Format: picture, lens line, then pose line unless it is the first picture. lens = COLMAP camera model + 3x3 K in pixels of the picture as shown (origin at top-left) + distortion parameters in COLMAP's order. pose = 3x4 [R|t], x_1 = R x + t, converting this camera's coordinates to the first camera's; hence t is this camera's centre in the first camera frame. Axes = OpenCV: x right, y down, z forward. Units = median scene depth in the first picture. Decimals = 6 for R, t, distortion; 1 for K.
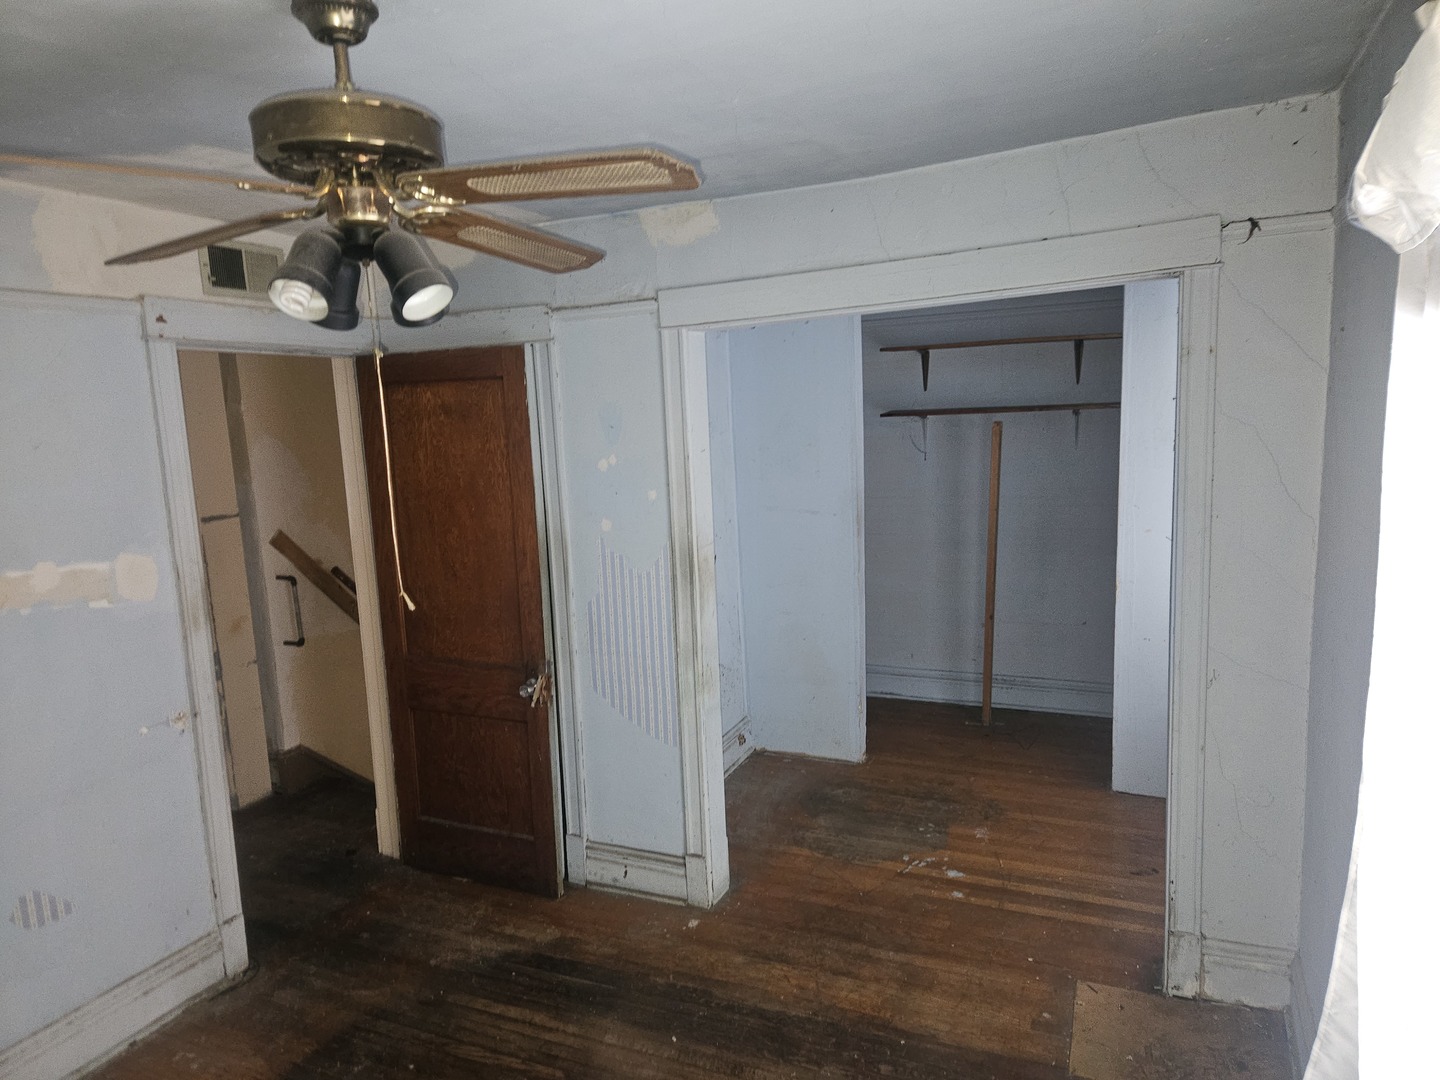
lens RADIAL K [[950.2, 0, 690.8], [0, 950.2, 537.2], [0, 0, 1]] dist [0.048123, -0.035320]
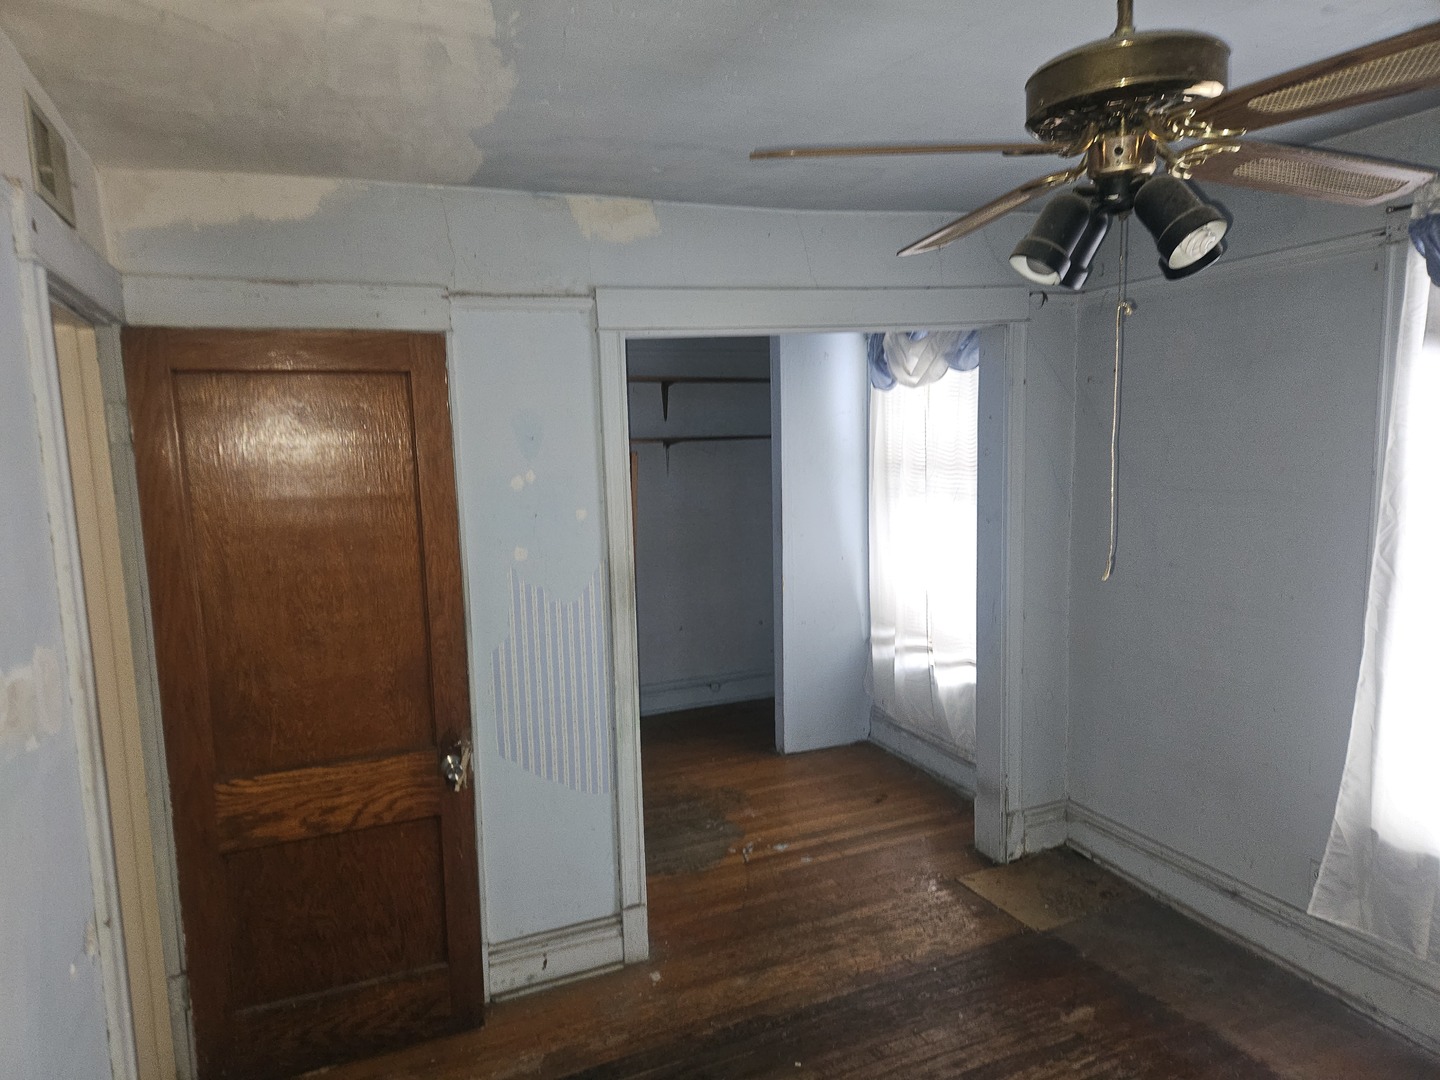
lens RADIAL K [[950.2, 0, 717.7], [0, 950.2, 546.2], [0, 0, 1]] dist [0.048123, -0.035320]
pose [[0.677130, -0.068644, 0.732655, -0.583119], [0.103788, 0.994596, -0.002737, 0.000908], [-0.728507, 0.077894, 0.680595, 0.287593]]
